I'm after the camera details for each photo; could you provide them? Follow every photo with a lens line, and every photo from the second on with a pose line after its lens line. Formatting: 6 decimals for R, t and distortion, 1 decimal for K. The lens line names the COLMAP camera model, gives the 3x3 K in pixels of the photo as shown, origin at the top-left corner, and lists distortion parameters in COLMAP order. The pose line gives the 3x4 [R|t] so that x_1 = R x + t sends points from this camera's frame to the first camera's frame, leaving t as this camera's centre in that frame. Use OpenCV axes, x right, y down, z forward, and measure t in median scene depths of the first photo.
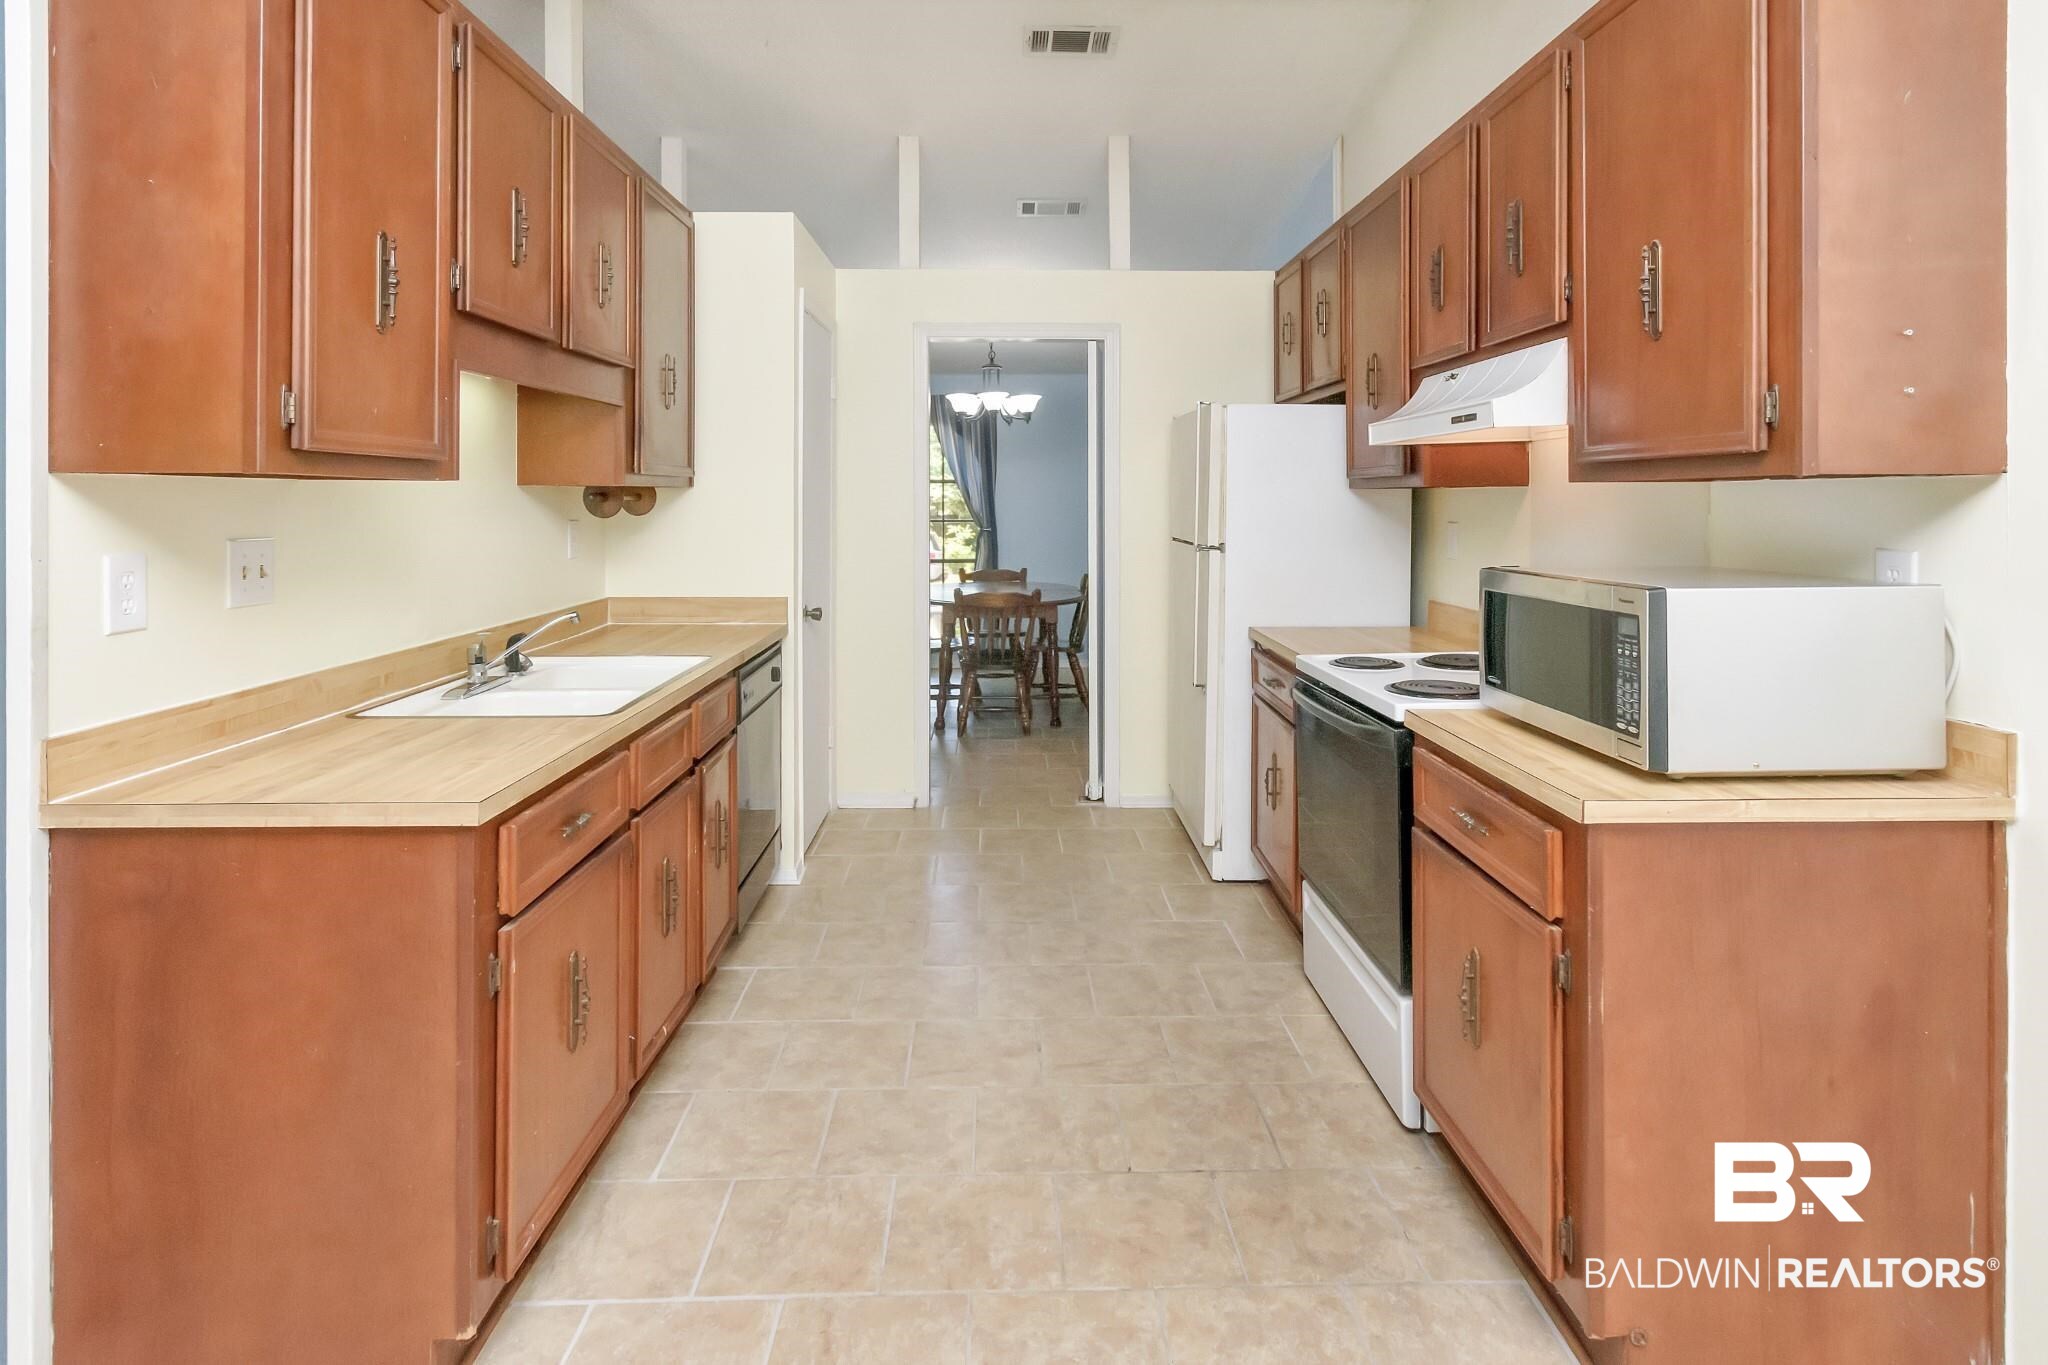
lens RADIAL K [[1069.2, 0, 1029.8], [0, 1069.2, 500.4], [0, 0, 1]] dist [0.001125, -0.000266]
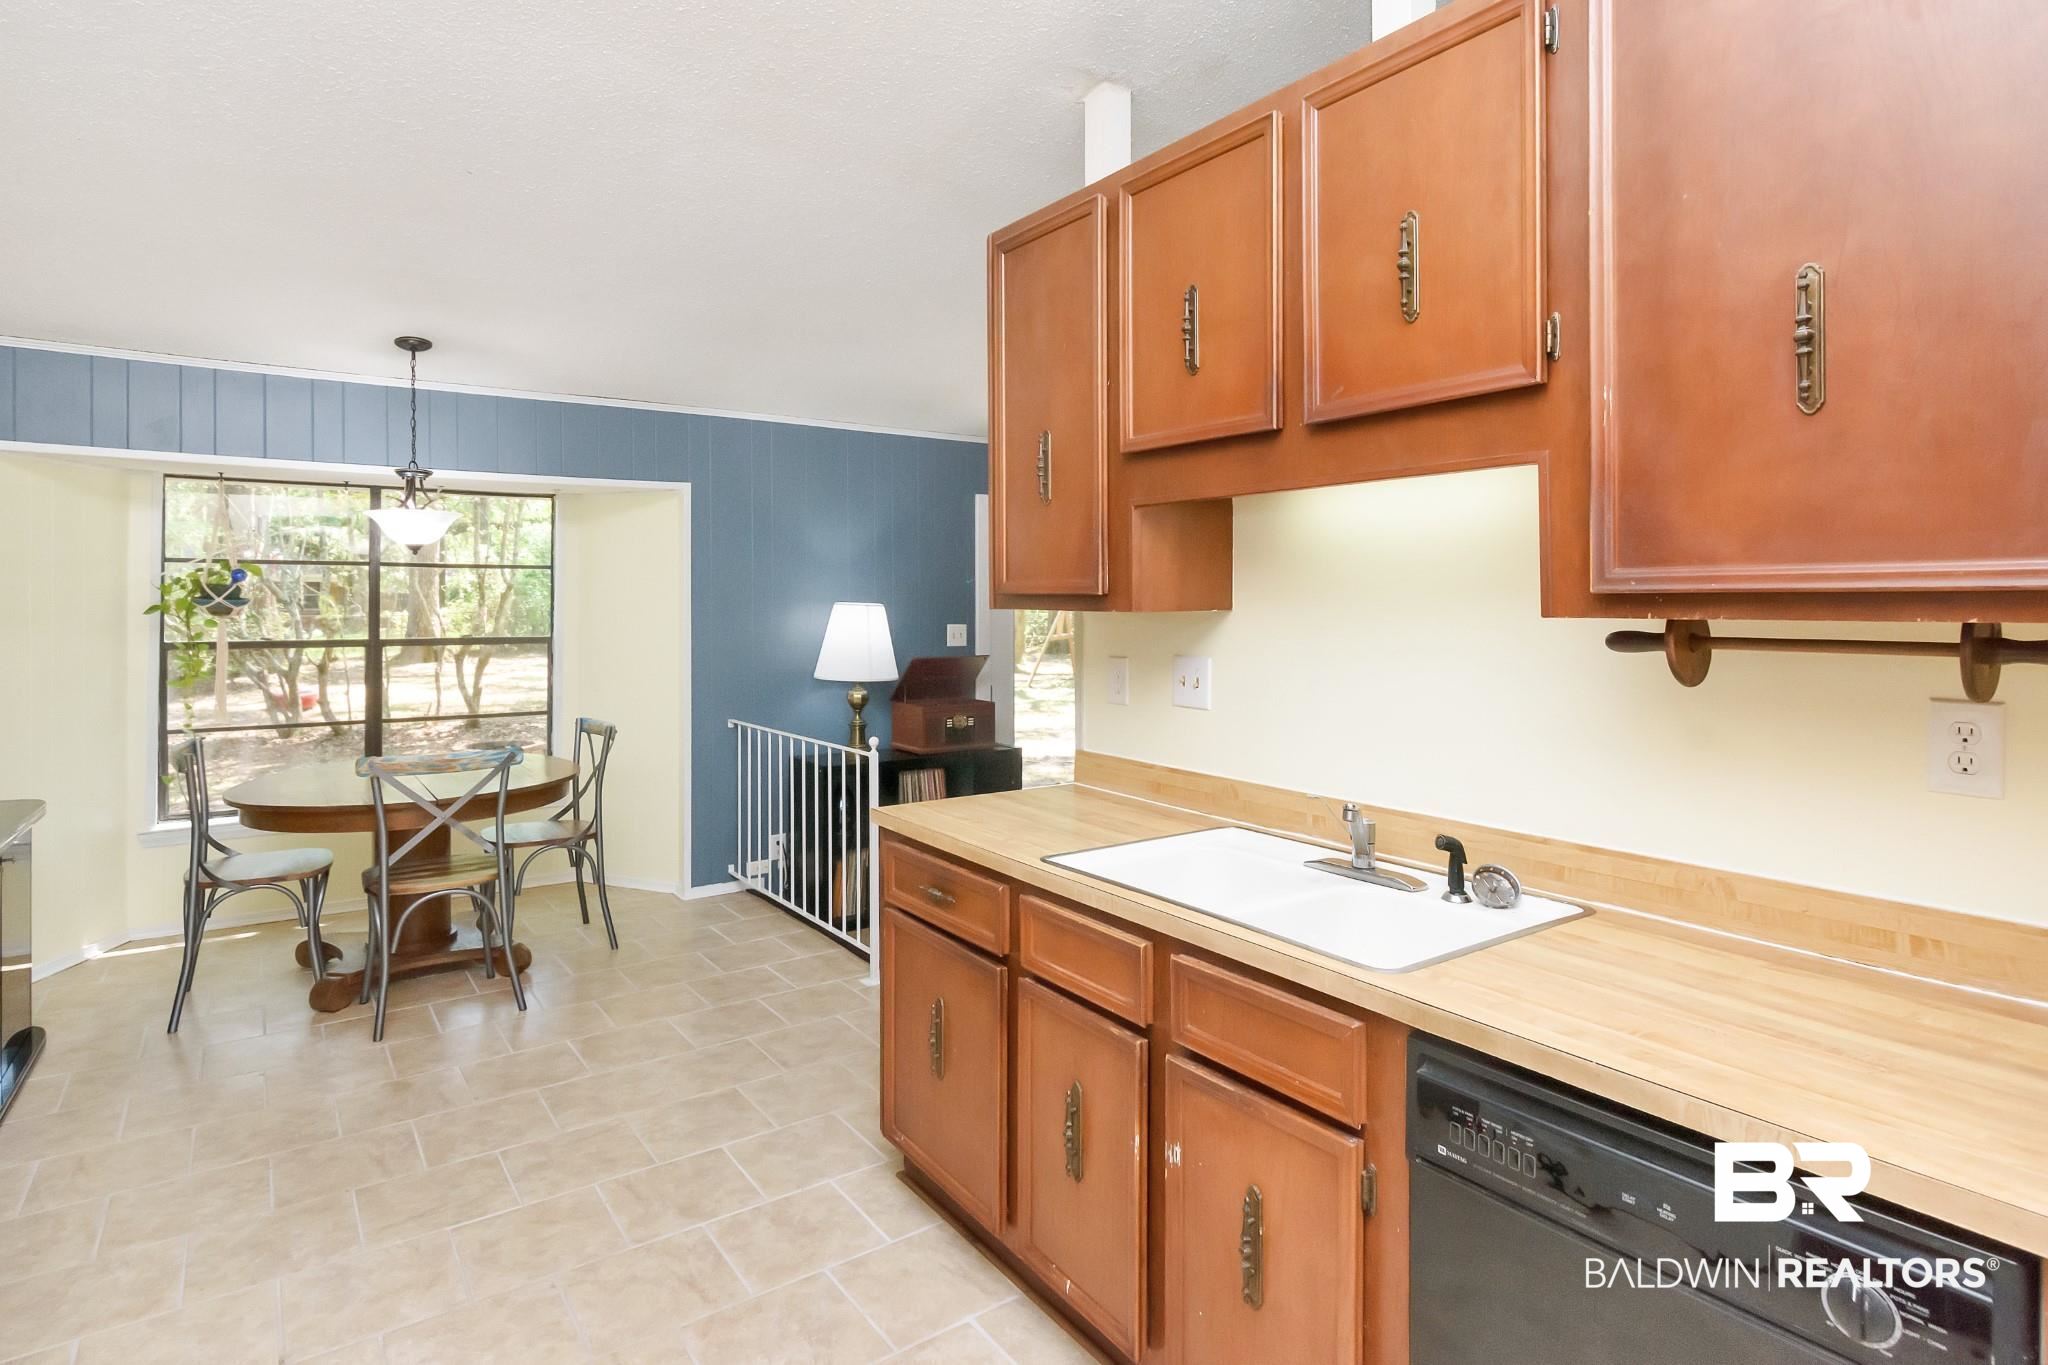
lens RADIAL K [[1079.7, 0, 1016.6], [0, 1079.7, 608.1], [0, 0, 1]] dist [0.001485, -0.002176]
pose [[-0.834008, 0.007200, -0.551705, 0.133104], [0.002124, 0.999949, 0.009839, -0.028633], [0.551748, 0.007034, -0.833981, 1.541872]]
